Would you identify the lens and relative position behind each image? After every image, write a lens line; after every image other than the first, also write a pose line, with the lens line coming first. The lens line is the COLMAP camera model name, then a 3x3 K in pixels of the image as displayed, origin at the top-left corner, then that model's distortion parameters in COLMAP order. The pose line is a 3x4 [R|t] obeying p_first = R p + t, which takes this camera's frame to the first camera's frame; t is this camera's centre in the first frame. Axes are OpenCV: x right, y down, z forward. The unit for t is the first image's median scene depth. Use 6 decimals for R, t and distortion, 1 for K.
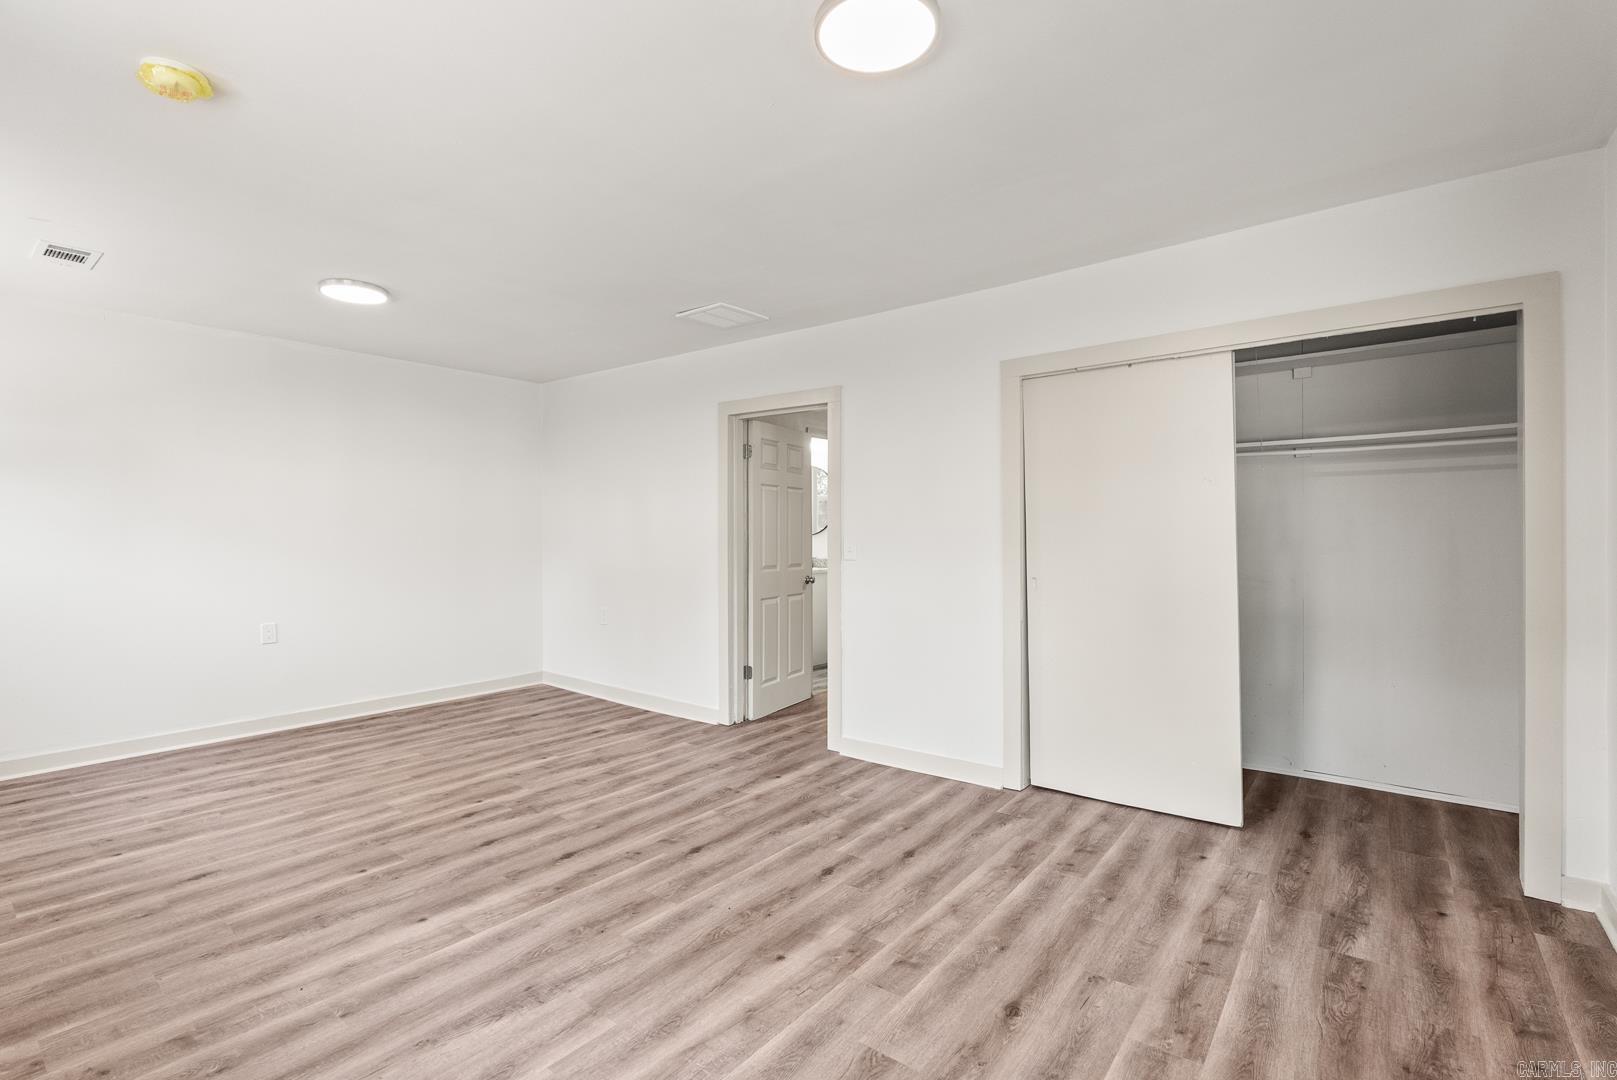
lens RADIAL K [[731.0, 0, 808.2], [0, 731.0, 536.4], [0, 0, 1]] dist [-0.005723, 0.000885]
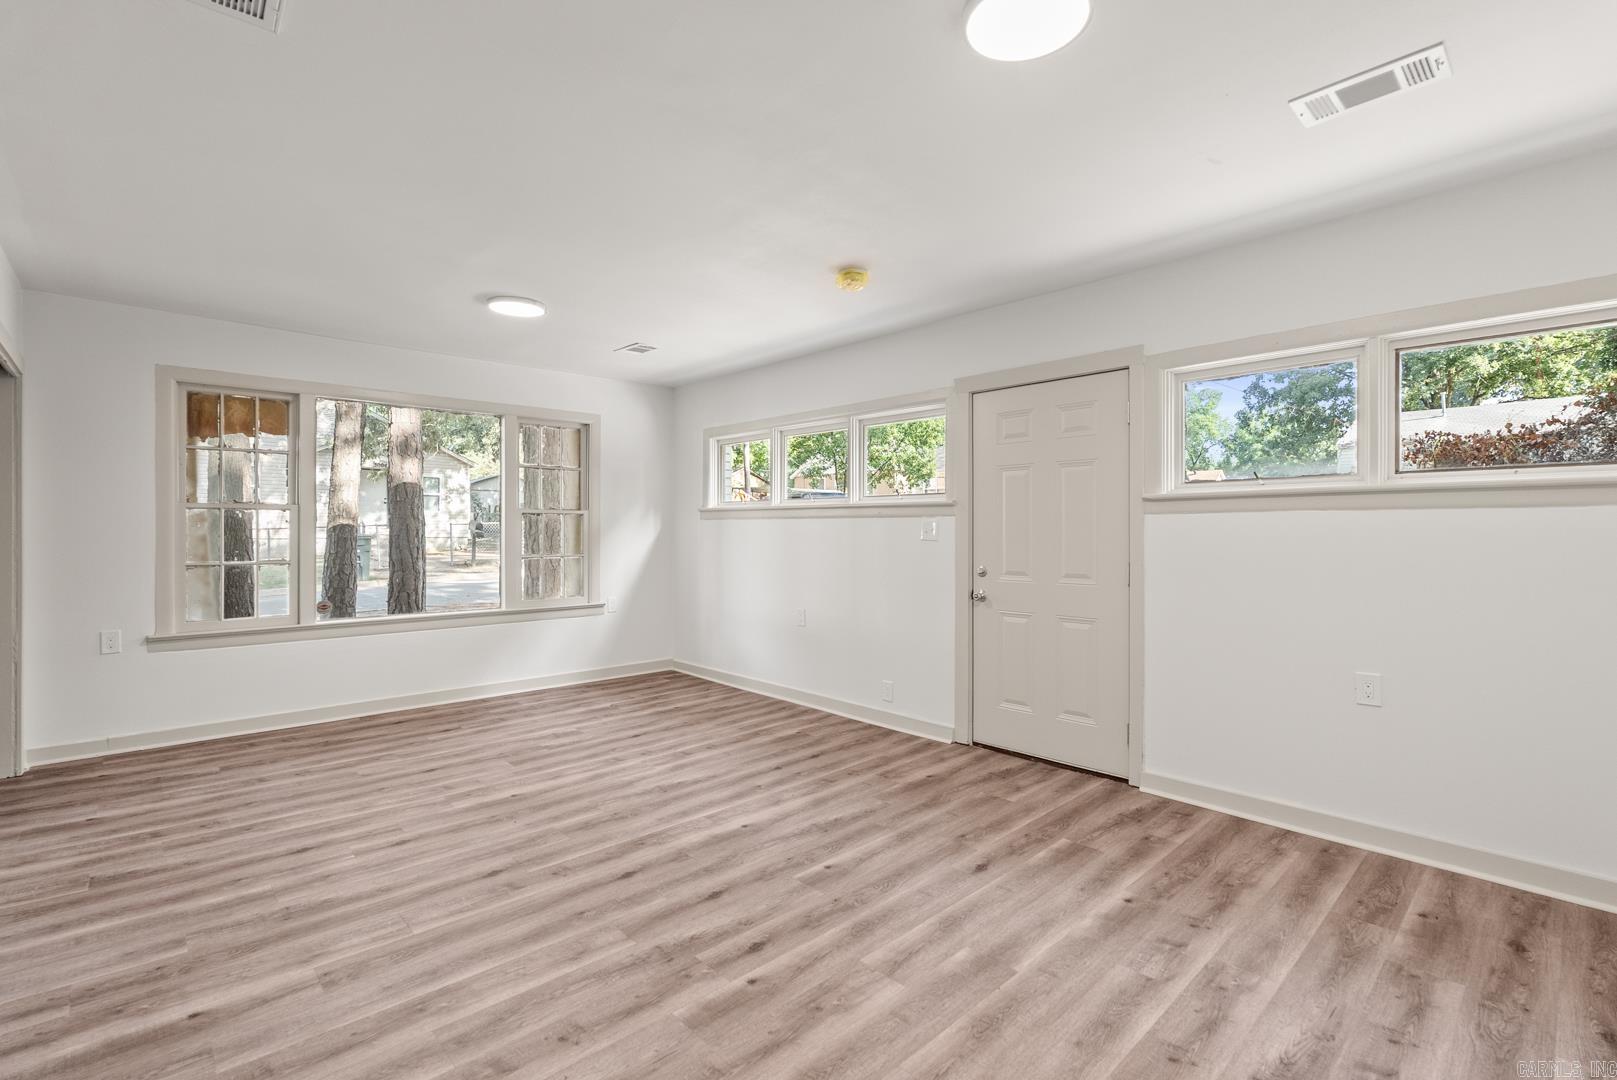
lens RADIAL K [[731.0, 0, 809.4], [0, 731.0, 533.2], [0, 0, 1]] dist [-0.005723, 0.000885]
pose [[-0.987301, 0.001318, 0.158857, -0.721777], [0.001995, 0.999990, 0.004107, 0.000184], [-0.158849, 0.004372, -0.987293, 1.921304]]
